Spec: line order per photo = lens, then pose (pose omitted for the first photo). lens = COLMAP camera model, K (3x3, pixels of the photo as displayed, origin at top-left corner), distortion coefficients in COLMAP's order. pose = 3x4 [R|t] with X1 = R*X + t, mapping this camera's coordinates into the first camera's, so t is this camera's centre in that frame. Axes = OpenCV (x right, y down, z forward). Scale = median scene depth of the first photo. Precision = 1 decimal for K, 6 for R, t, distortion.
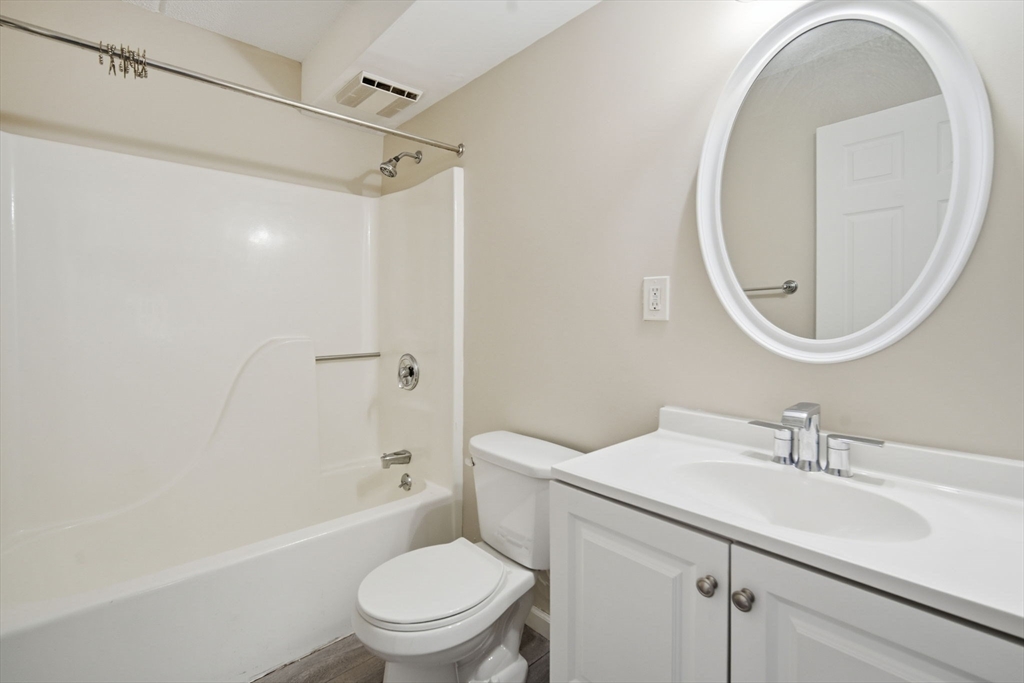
lens RADIAL K [[458.2, 0, 499.9], [0, 458.2, 329.2], [0, 0, 1]] dist [-0.006628, -0.000322]
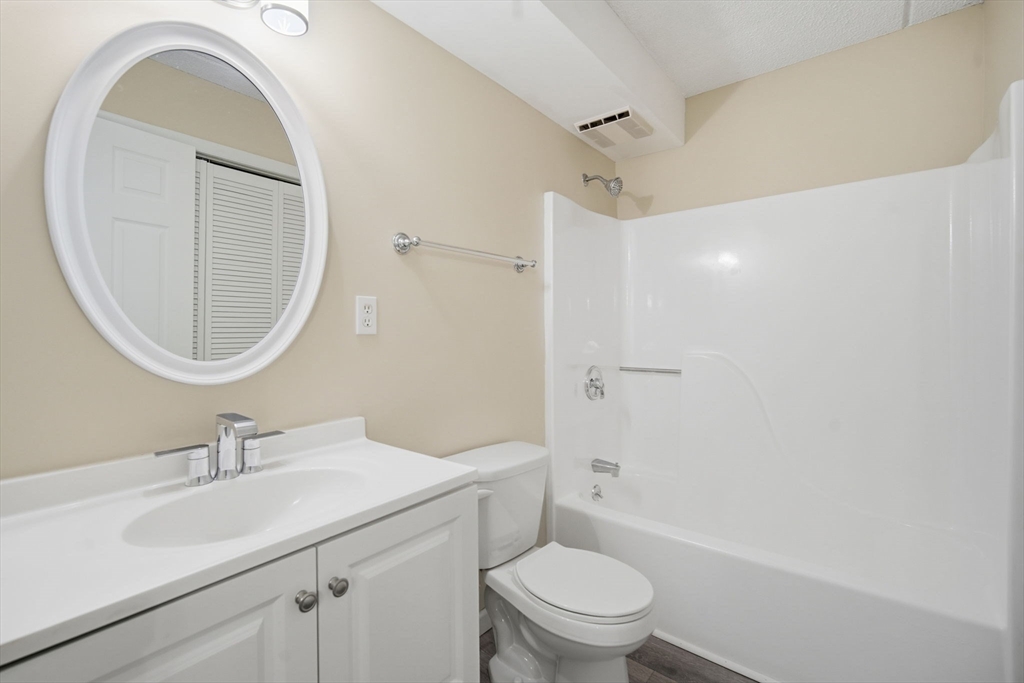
lens RADIAL K [[458.2, 0, 499.9], [0, 458.2, 329.2], [0, 0, 1]] dist [-0.006628, -0.000322]
pose [[-0.158682, 0.004416, 0.987320, -0.470506], [0.023476, 0.999724, -0.000699, -0.018180], [-0.987051, 0.023067, -0.158742, 0.570217]]
